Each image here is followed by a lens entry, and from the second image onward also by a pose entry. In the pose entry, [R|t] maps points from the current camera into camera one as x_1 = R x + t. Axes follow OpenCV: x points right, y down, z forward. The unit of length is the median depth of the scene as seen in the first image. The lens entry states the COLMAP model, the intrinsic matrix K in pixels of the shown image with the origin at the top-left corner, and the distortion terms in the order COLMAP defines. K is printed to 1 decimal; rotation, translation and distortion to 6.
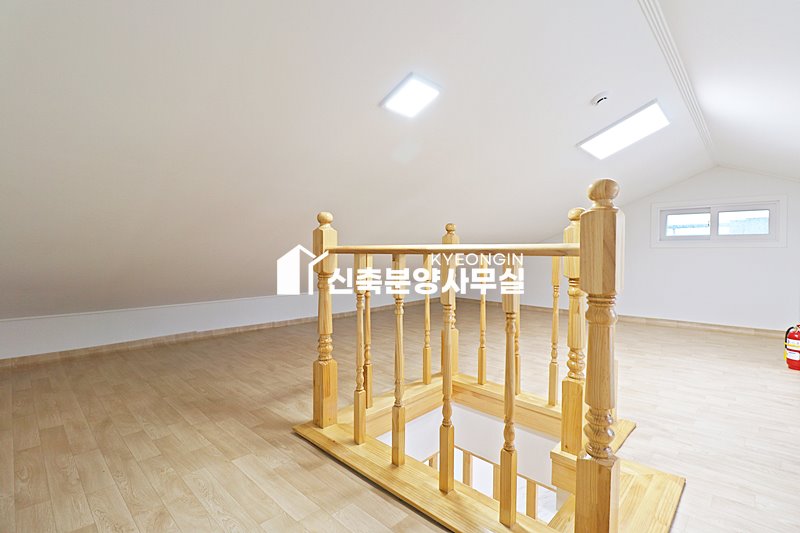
lens RADIAL K [[367.0, 0, 396.1], [0, 367.0, 261.7], [0, 0, 1]] dist [-0.000965, -0.015508]
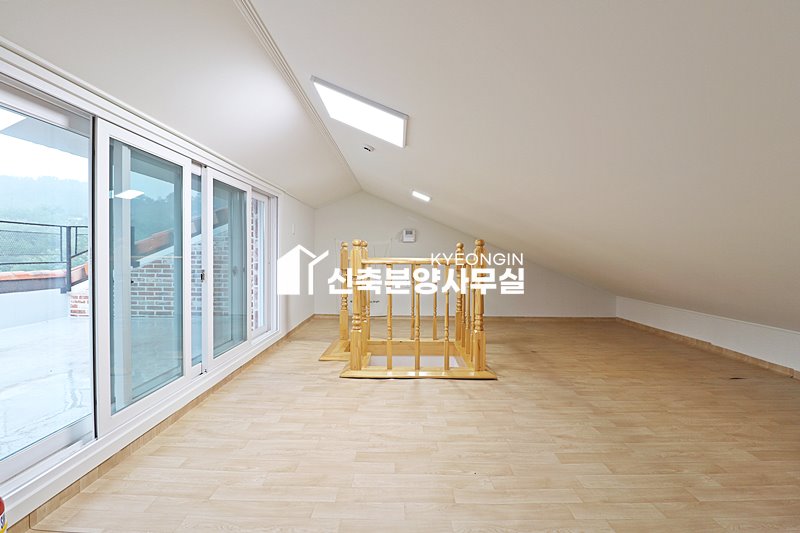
lens RADIAL K [[367.0, 0, 396.1], [0, 367.0, 261.7], [0, 0, 1]] dist [-0.000965, -0.015508]
pose [[-0.725793, 0.003960, -0.687902, 1.445848], [-0.025644, 0.999133, 0.032808, -0.082800], [0.687435, 0.041452, -0.725062, 2.113994]]
